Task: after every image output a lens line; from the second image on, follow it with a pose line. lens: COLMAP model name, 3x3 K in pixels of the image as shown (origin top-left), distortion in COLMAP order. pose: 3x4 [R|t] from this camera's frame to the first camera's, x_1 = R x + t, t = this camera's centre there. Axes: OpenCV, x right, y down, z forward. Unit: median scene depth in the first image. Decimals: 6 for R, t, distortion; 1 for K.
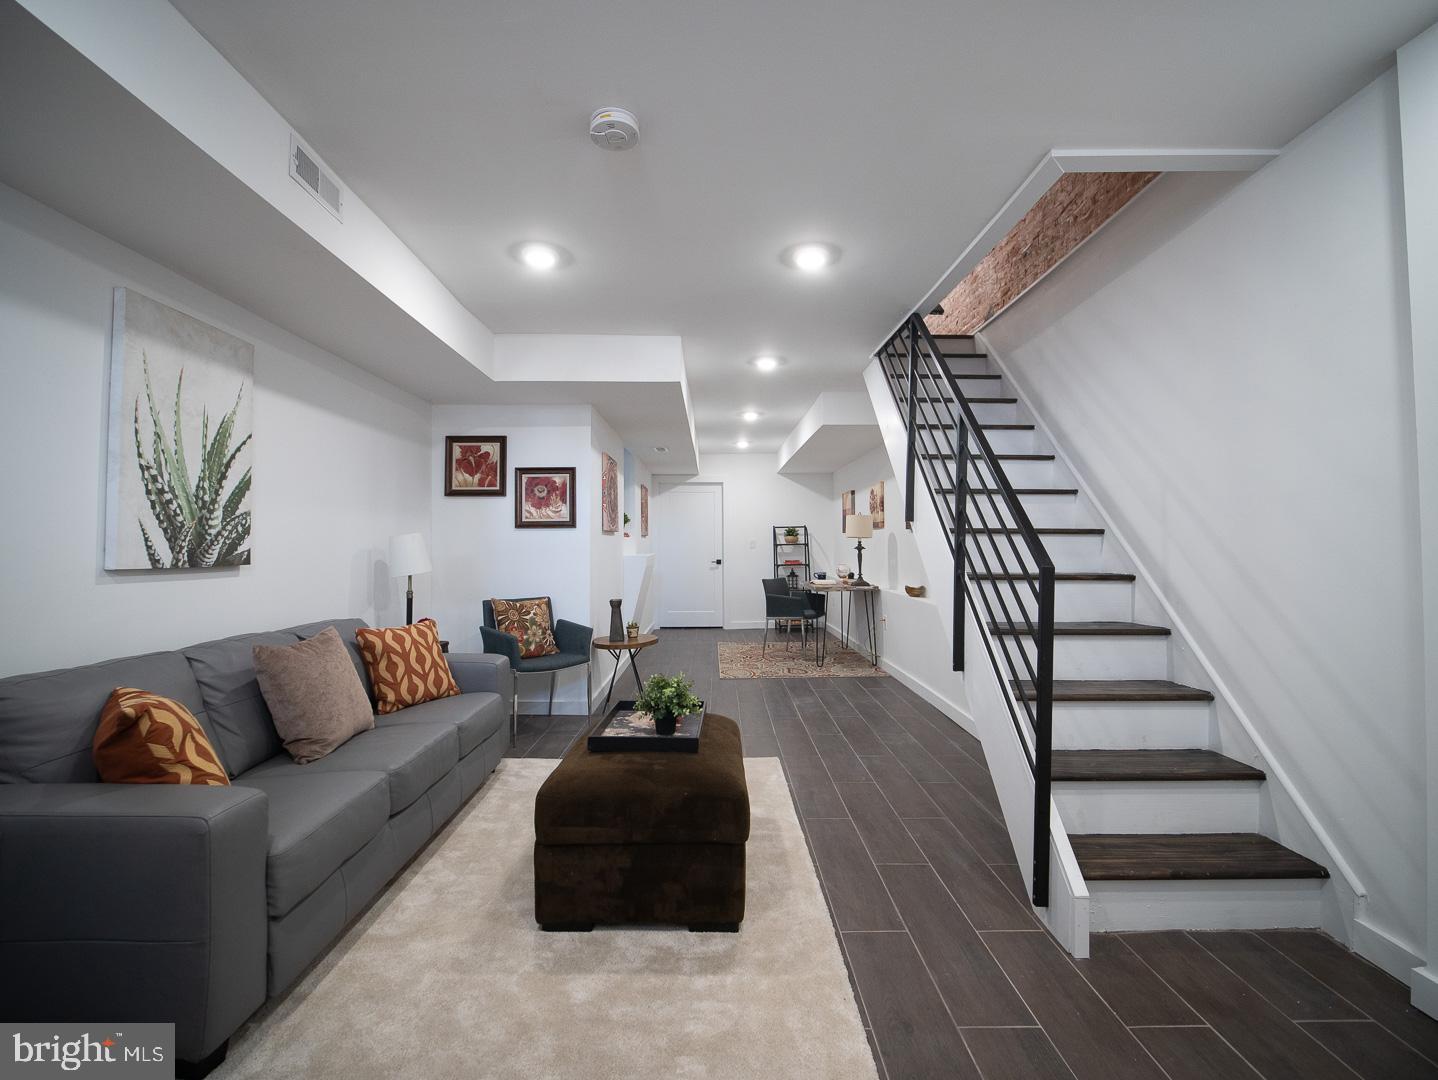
lens RADIAL K [[637.8, 0, 713.0], [0, 637.8, 564.2], [0, 0, 1]] dist [-0.013660, -0.007635]
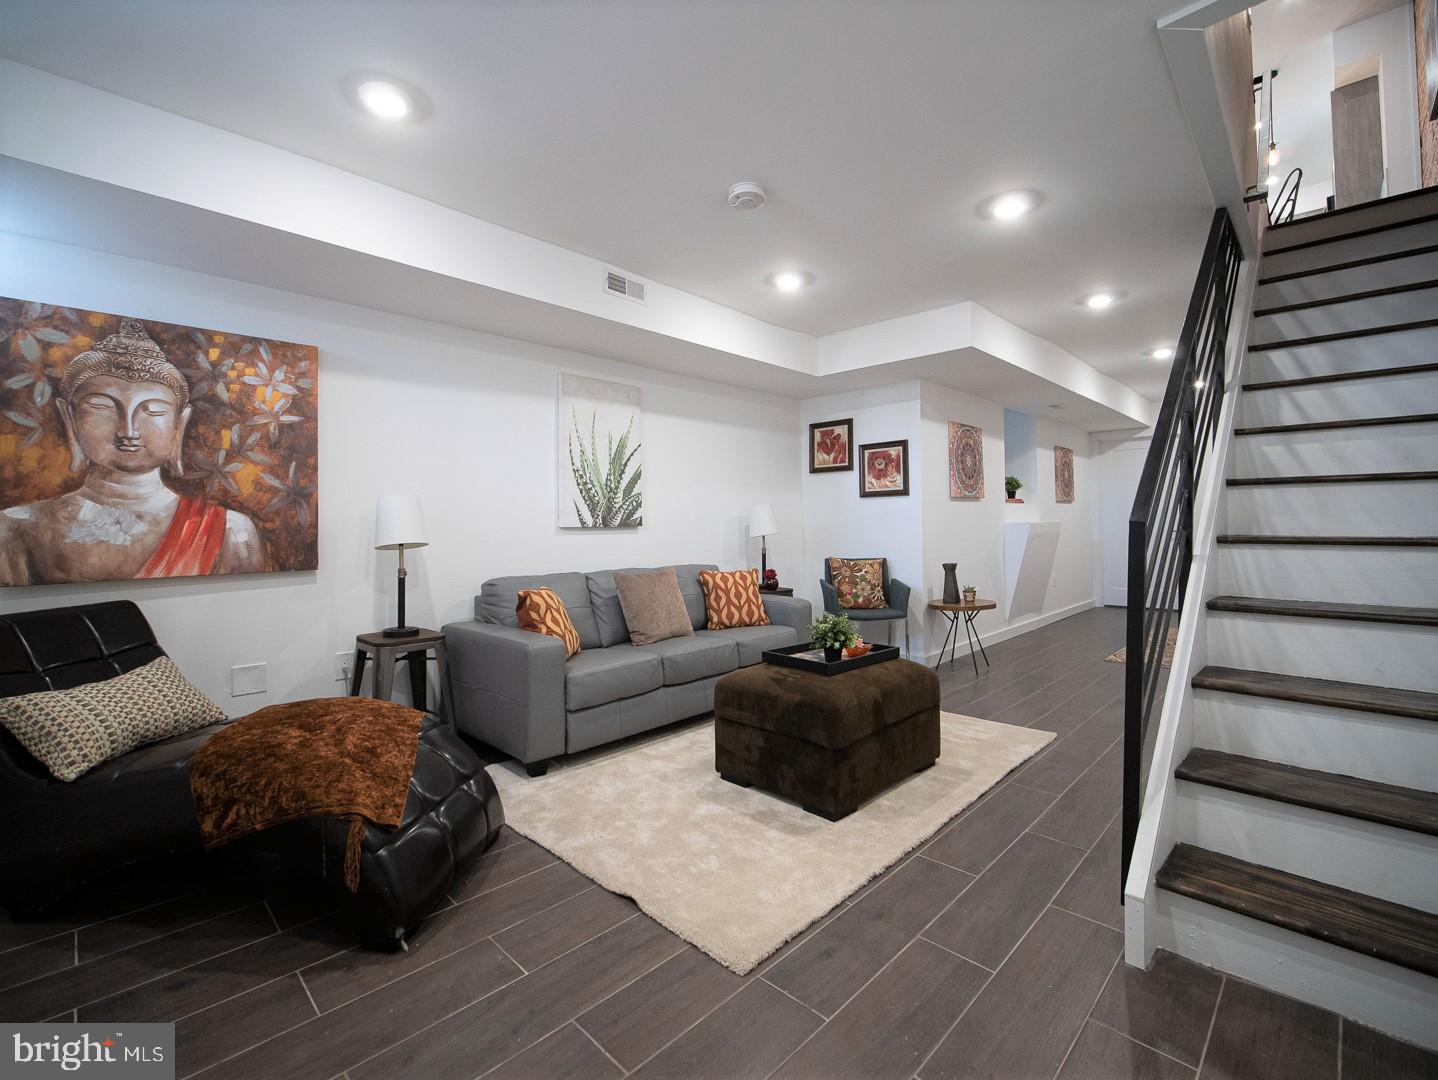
lens RADIAL K [[637.8, 0, 713.0], [0, 637.8, 564.2], [0, 0, 1]] dist [-0.013660, -0.007635]
pose [[0.705961, 0.039069, -0.707172, 0.567459], [-0.008199, 0.998861, 0.046998, 0.020896], [0.708203, -0.027381, 0.705478, -0.014347]]
